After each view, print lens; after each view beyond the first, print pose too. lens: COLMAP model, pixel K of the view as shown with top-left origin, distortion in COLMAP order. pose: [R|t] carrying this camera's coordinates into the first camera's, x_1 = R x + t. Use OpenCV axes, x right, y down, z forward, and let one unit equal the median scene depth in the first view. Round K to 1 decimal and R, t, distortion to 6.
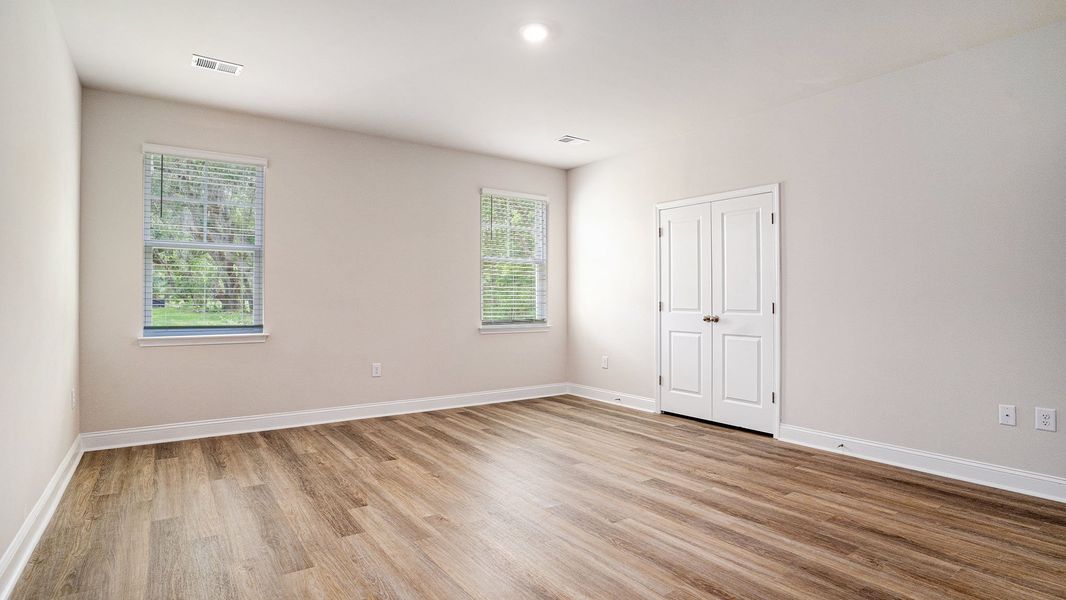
lens RADIAL K [[533.0, 0, 515.4], [0, 533.0, 307.1], [0, 0, 1]] dist [-0.051314, 0.003111]
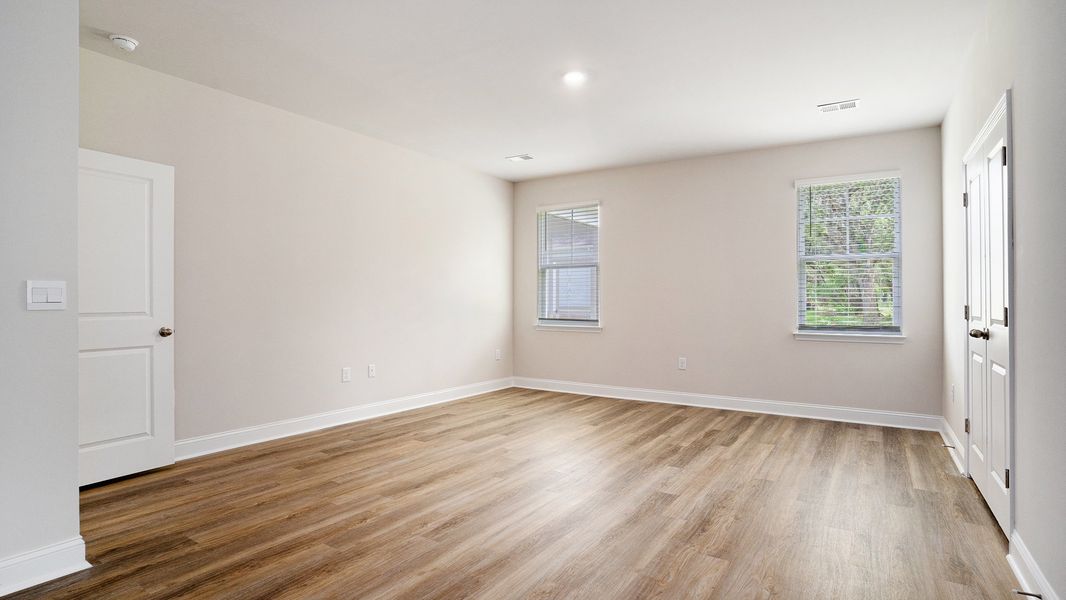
lens RADIAL K [[533.0, 0, 543.4], [0, 533.0, 295.5], [0, 0, 1]] dist [-0.051314, 0.003111]
pose [[0.388969, -0.009259, -0.921204, 0.863260], [-0.015440, 0.999744, -0.016568, -0.004637], [0.921121, 0.020667, 0.388726, 0.355658]]
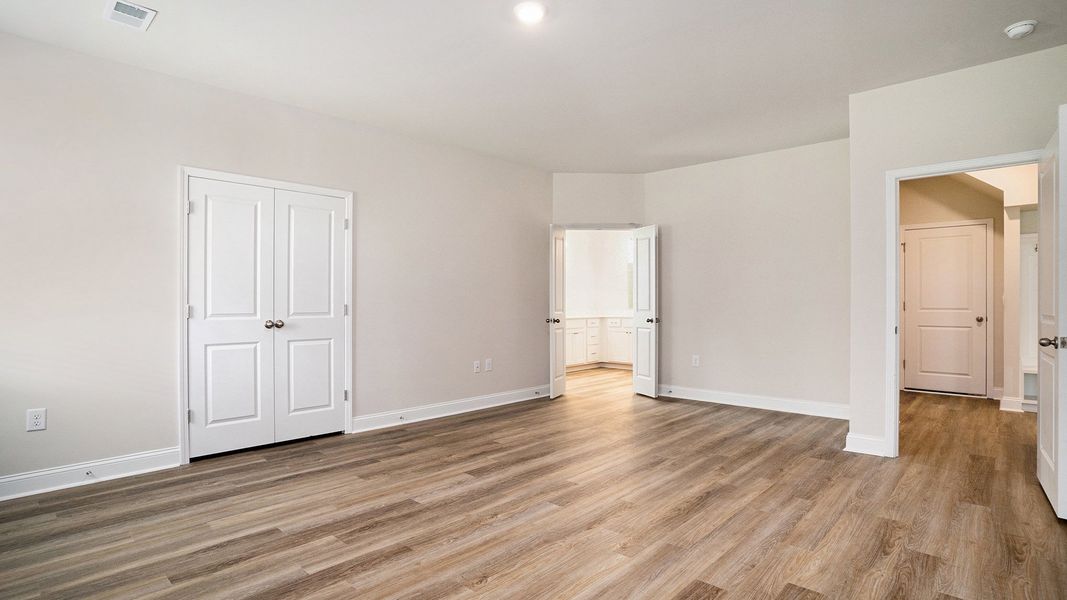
lens RADIAL K [[533.5, 0, 543.5], [0, 533.5, 305.1], [0, 0, 1]] dist [-0.051314, 0.003111]
pose [[-0.230526, -0.007295, 0.973039, -0.669860], [0.013404, 0.999853, 0.010672, -0.014757], [-0.972974, 0.015503, -0.230395, 0.916238]]
